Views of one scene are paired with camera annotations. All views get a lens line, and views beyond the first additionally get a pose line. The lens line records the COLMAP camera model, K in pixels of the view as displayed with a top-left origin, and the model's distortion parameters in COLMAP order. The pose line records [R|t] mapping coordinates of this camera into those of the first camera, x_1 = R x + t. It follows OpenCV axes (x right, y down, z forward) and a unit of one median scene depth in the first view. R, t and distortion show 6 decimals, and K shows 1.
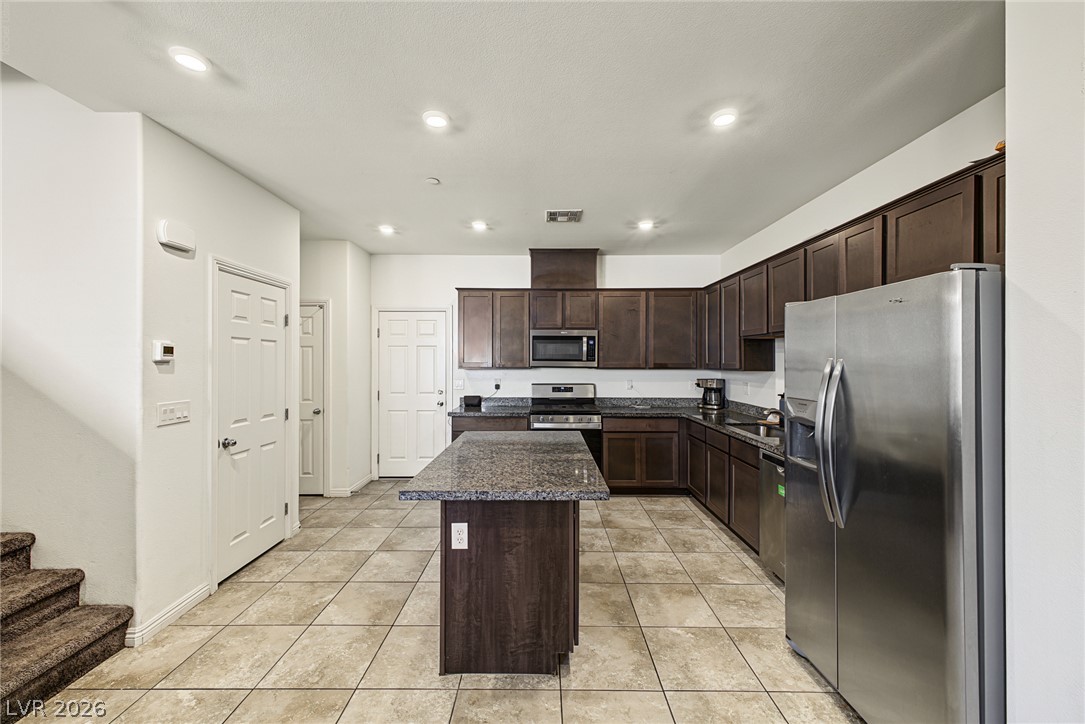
lens RADIAL K [[429.2, 0, 542.4], [0, 429.2, 357.2], [0, 0, 1]] dist [0.018754, -0.004954]
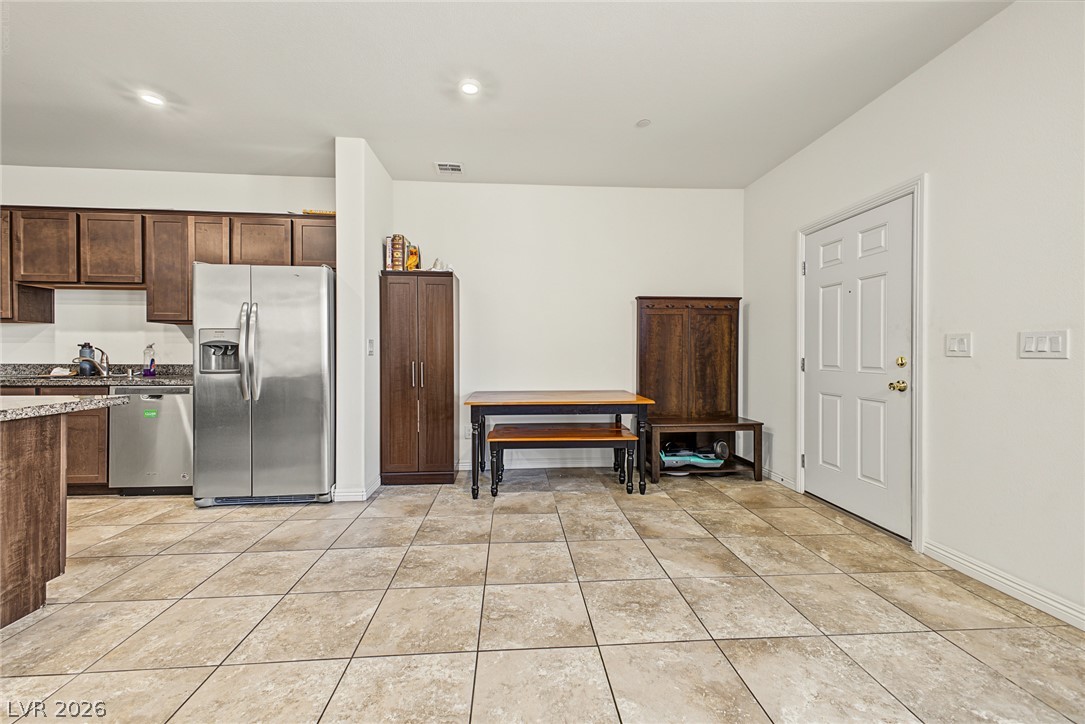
lens RADIAL K [[429.2, 0, 542.4], [0, 429.2, 357.2], [0, 0, 1]] dist [0.018754, -0.004954]
pose [[-0.080376, -0.006439, 0.996744, -0.483495], [-0.010436, 0.999930, 0.005618, 0.085488], [-0.996710, -0.009951, -0.080438, 0.001798]]
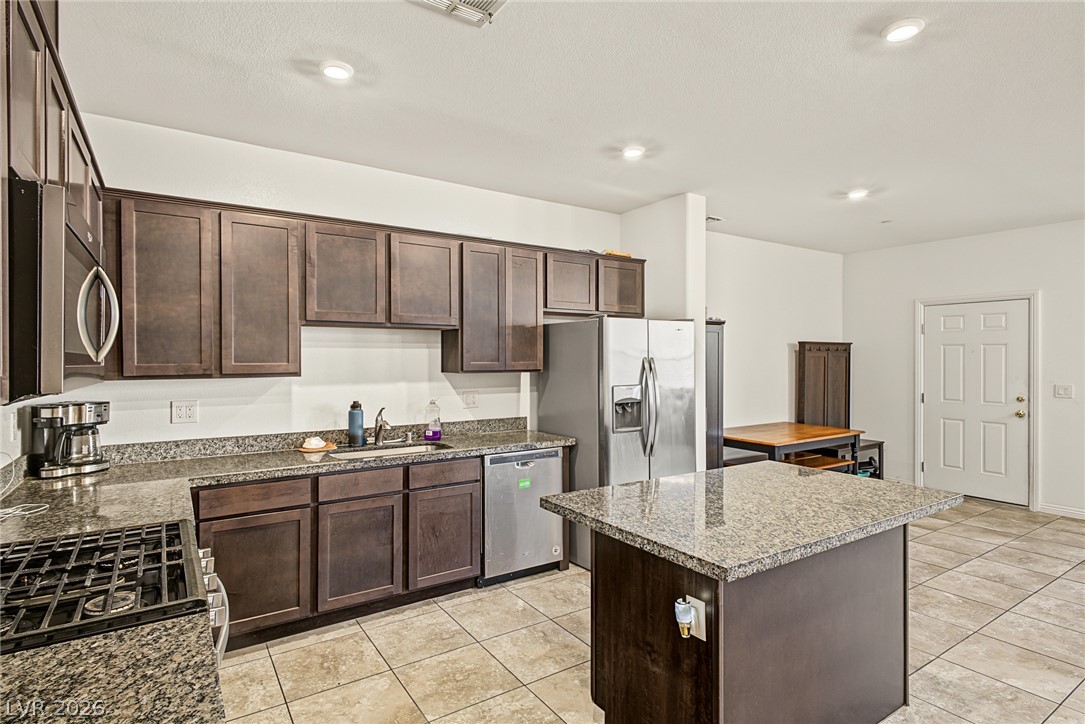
lens RADIAL K [[561.4, 0, 540.9], [0, 561.4, 360.6], [0, 0, 1]] dist [0.031202, -0.019845]
pose [[-0.562394, -0.003854, 0.826860, -0.381884], [-0.006233, 0.999980, 0.000422, 0.006860], [-0.826846, -0.004916, -0.562407, 1.118585]]
